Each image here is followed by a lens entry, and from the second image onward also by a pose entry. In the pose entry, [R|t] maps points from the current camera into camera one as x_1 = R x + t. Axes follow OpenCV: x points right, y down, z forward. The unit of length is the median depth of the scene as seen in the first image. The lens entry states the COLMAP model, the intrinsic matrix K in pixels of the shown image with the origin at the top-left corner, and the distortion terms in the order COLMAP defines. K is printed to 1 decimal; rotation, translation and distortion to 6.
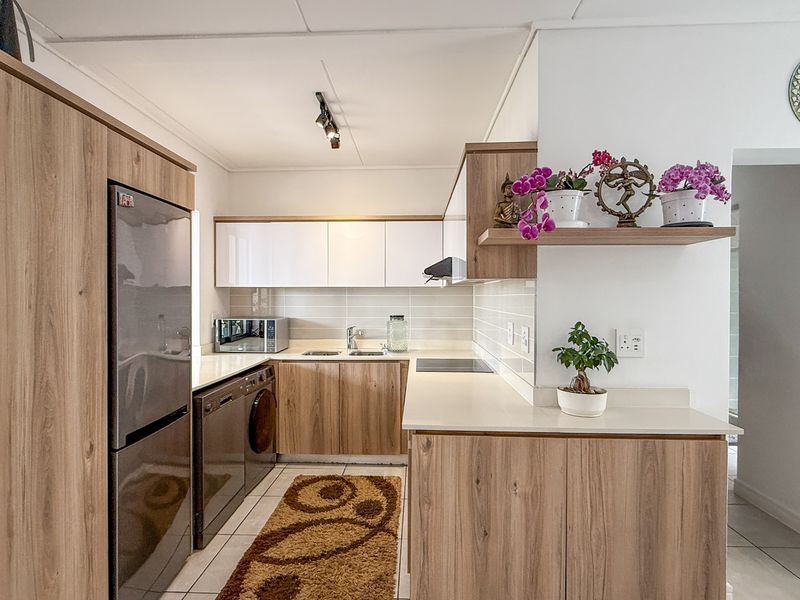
lens RADIAL K [[427.2, 0, 395.9], [0, 427.2, 298.1], [0, 0, 1]] dist [-0.005181, -0.001004]
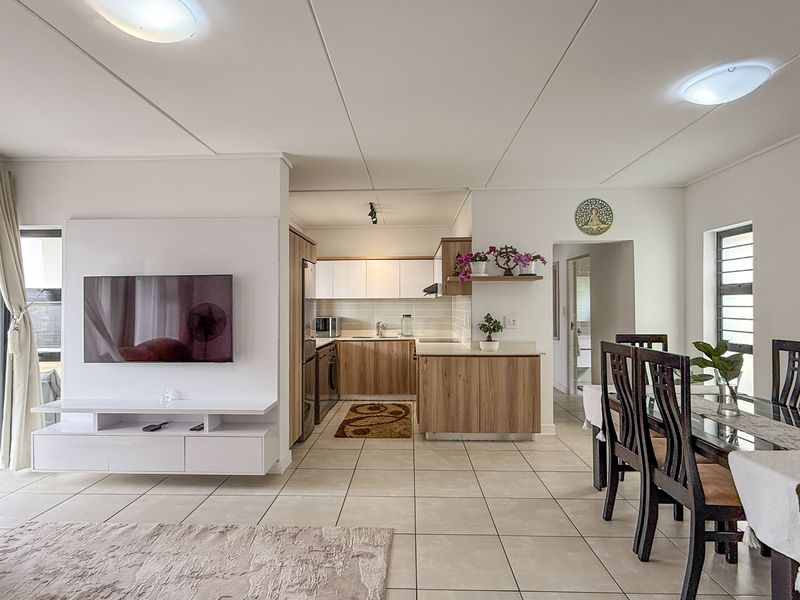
lens RADIAL K [[427.2, 0, 395.9], [0, 427.2, 298.1], [0, 0, 1]] dist [-0.005181, -0.001004]
pose [[0.999930, -0.004112, 0.011074, -0.084250], [0.004347, 0.999764, -0.021288, 0.013307], [-0.010983, 0.021335, 0.999712, -0.989657]]
